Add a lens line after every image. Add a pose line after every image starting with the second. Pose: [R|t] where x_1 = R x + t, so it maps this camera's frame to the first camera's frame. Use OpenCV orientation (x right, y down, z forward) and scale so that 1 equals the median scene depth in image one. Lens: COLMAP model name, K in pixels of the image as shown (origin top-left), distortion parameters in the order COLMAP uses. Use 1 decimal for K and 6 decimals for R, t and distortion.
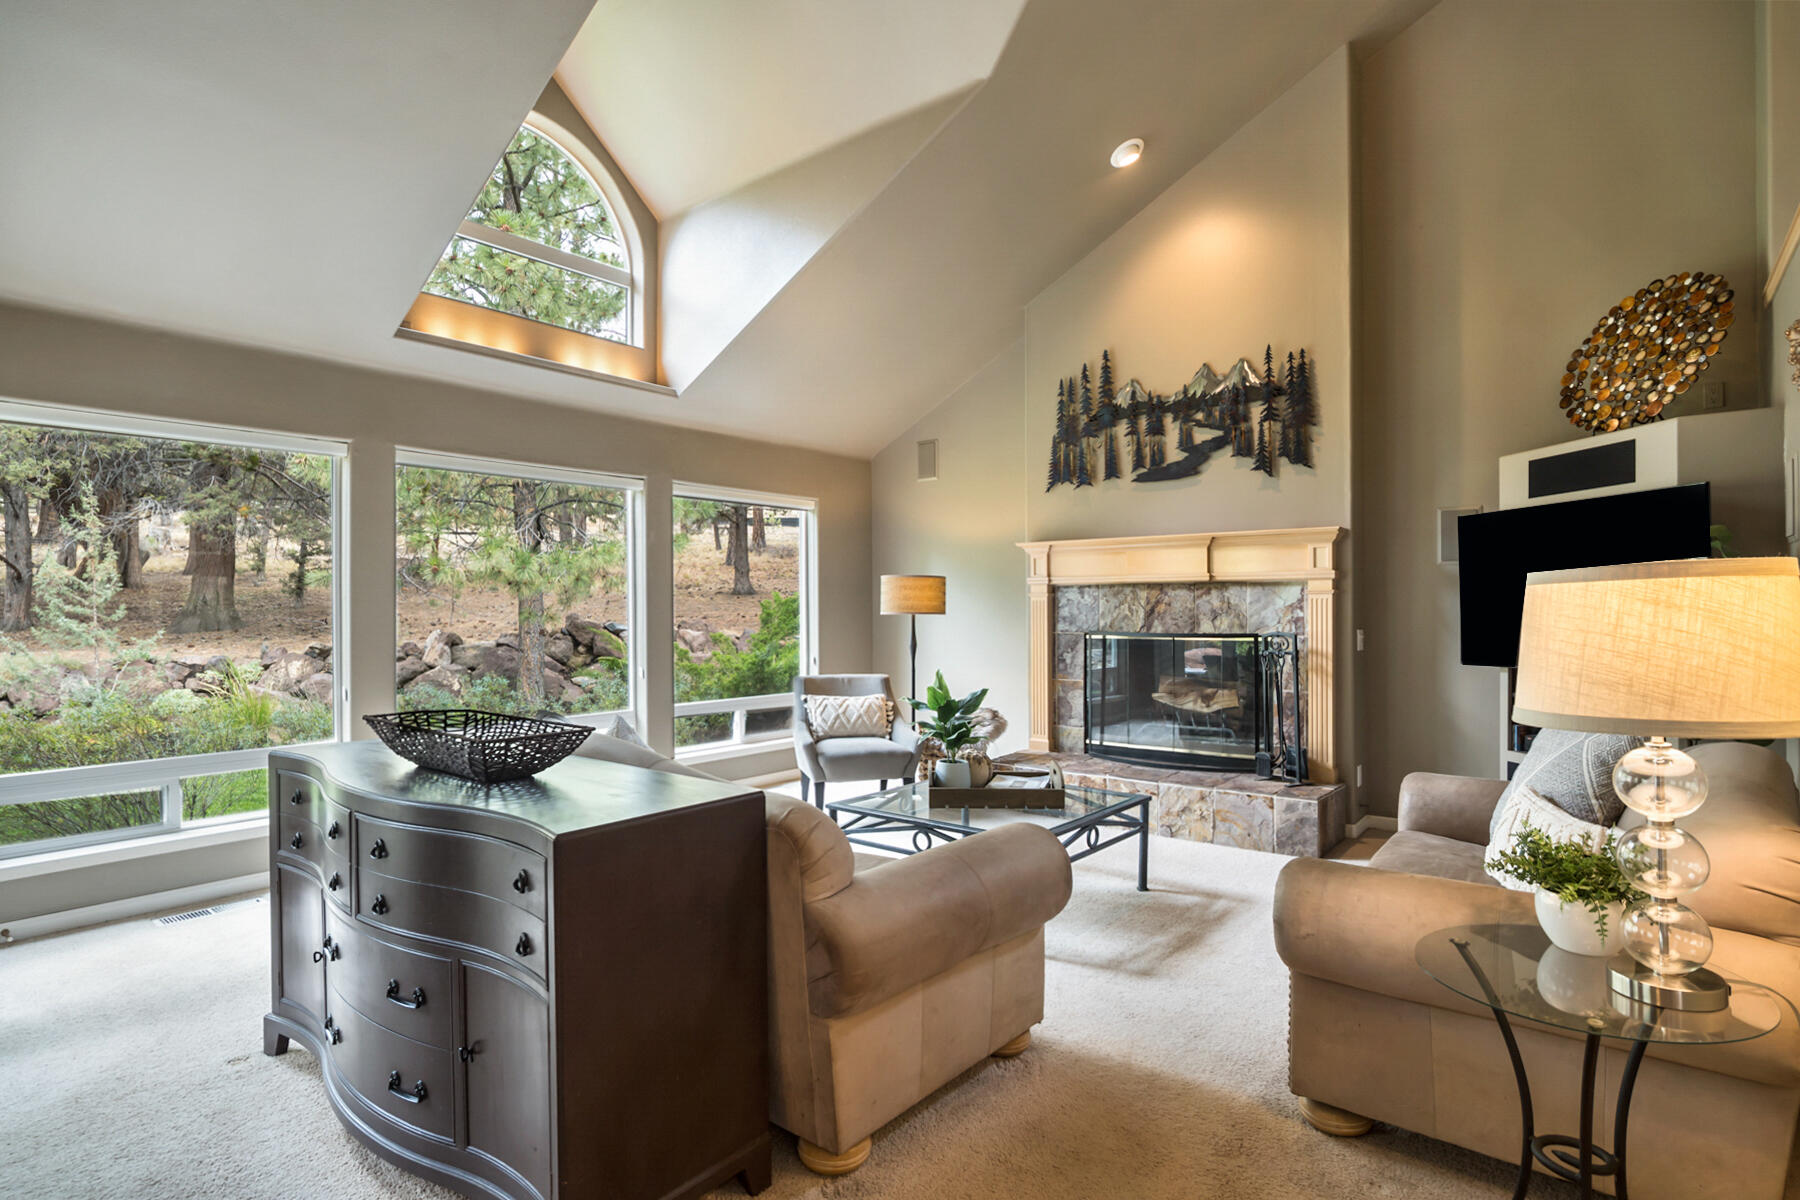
lens RADIAL K [[913.0, 0, 896.9], [0, 913.0, 605.9], [0, 0, 1]] dist [-0.017150, 0.005778]
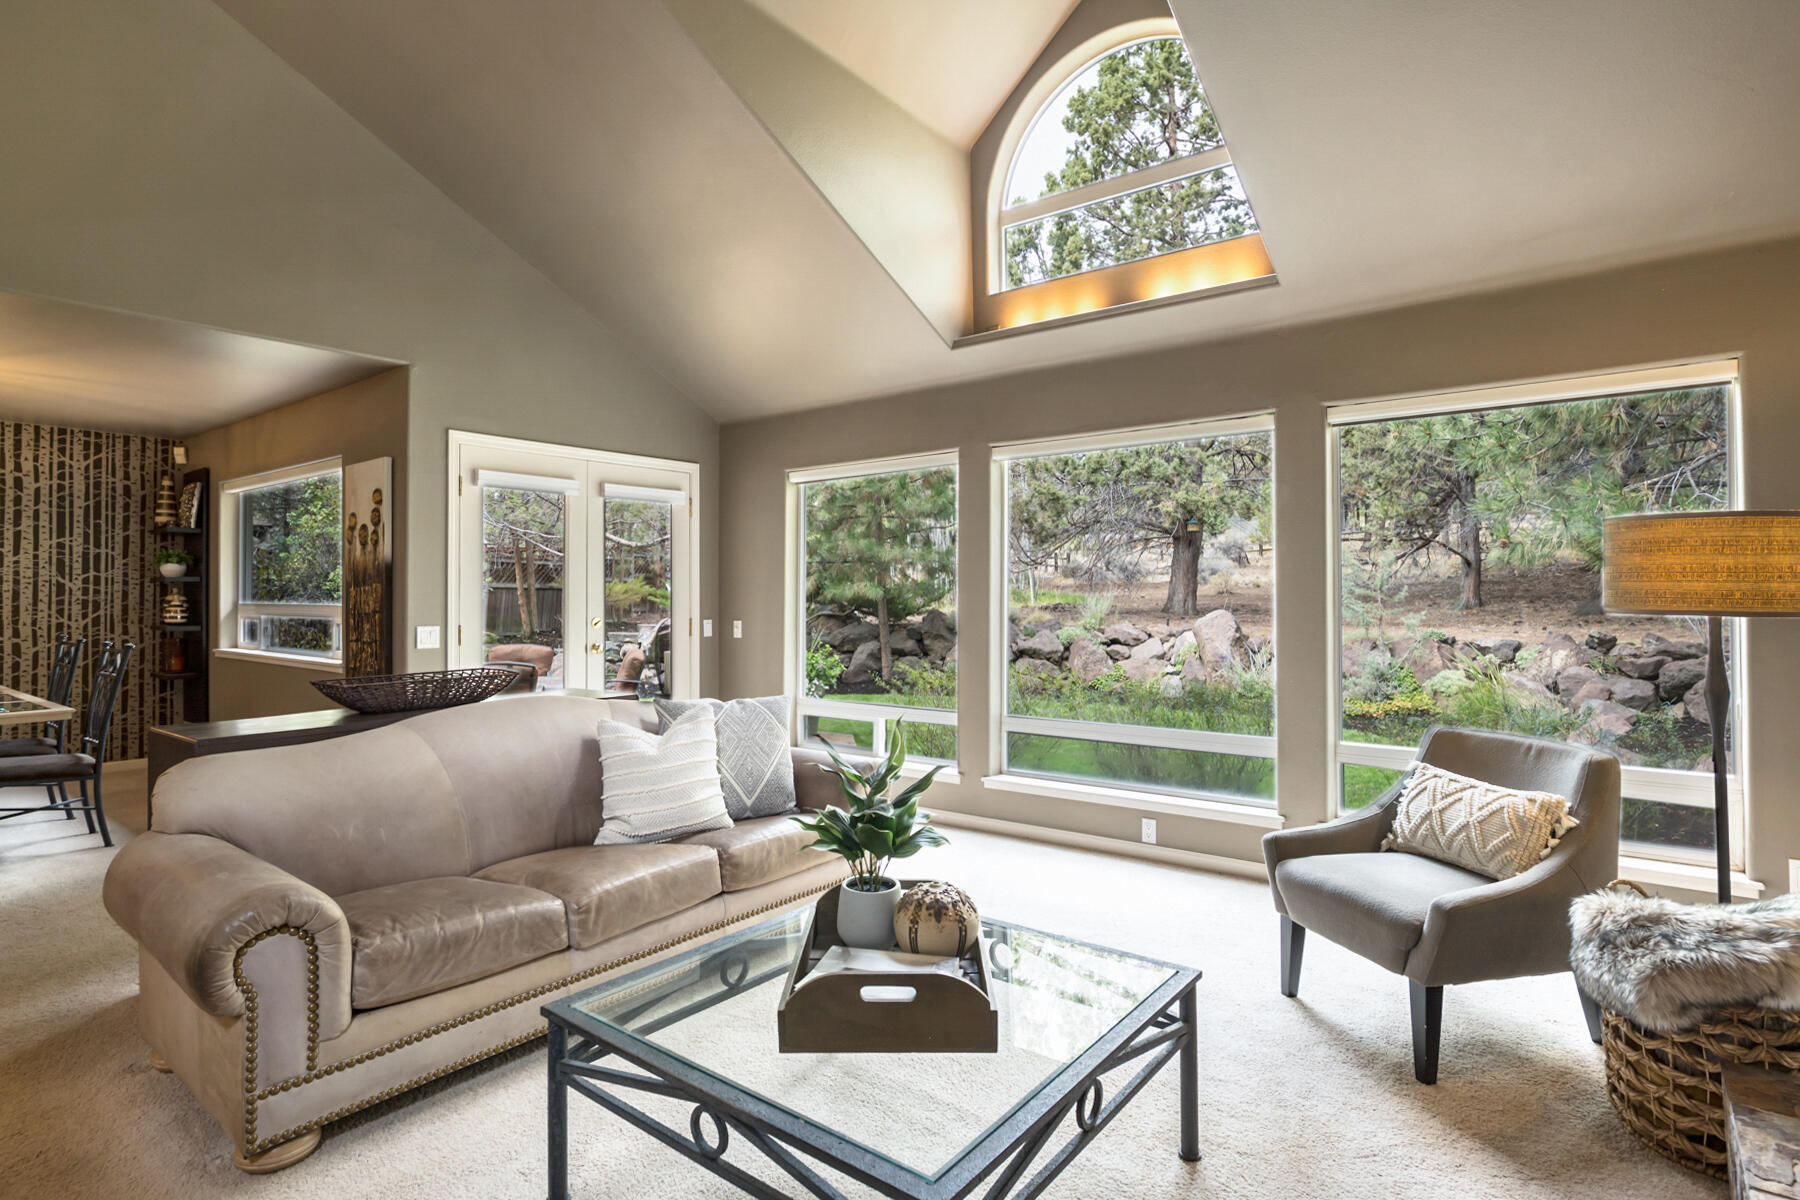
lens RADIAL K [[913.0, 0, 891.1], [0, 913.0, 585.9], [0, 0, 1]] dist [-0.017150, 0.005778]
pose [[0.013228, -0.004798, -0.999901, 0.337642], [0.005987, 0.999971, -0.004720, -0.002175], [0.999895, -0.005924, 0.013257, 0.559493]]
